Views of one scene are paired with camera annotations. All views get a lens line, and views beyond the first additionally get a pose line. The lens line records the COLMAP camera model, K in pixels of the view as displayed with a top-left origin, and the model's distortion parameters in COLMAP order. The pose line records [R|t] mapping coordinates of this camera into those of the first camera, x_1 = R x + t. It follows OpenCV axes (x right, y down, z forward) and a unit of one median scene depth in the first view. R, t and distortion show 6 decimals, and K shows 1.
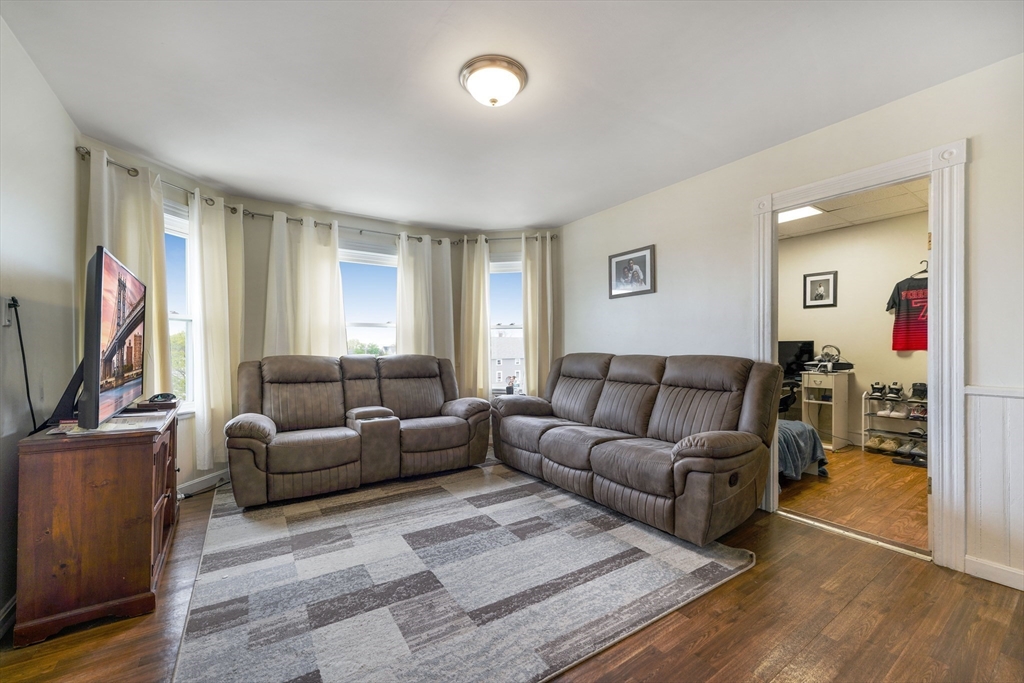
lens RADIAL K [[407.2, 0, 510.0], [0, 407.2, 347.2], [0, 0, 1]] dist [-0.004073, 0.000171]
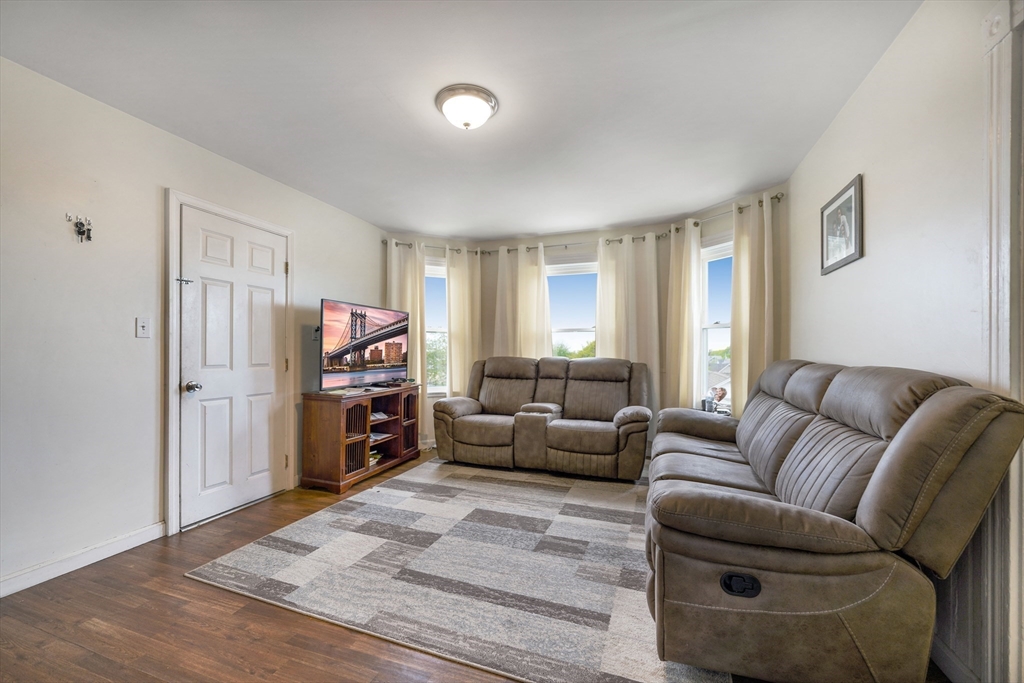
lens RADIAL K [[407.2, 0, 510.0], [0, 407.2, 348.6], [0, 0, 1]] dist [-0.004073, 0.000171]
pose [[0.595943, -0.000170, -0.803027, 0.915185], [-0.003343, 0.999991, -0.002693, -0.002825], [0.803020, 0.004289, 0.595937, 0.450830]]
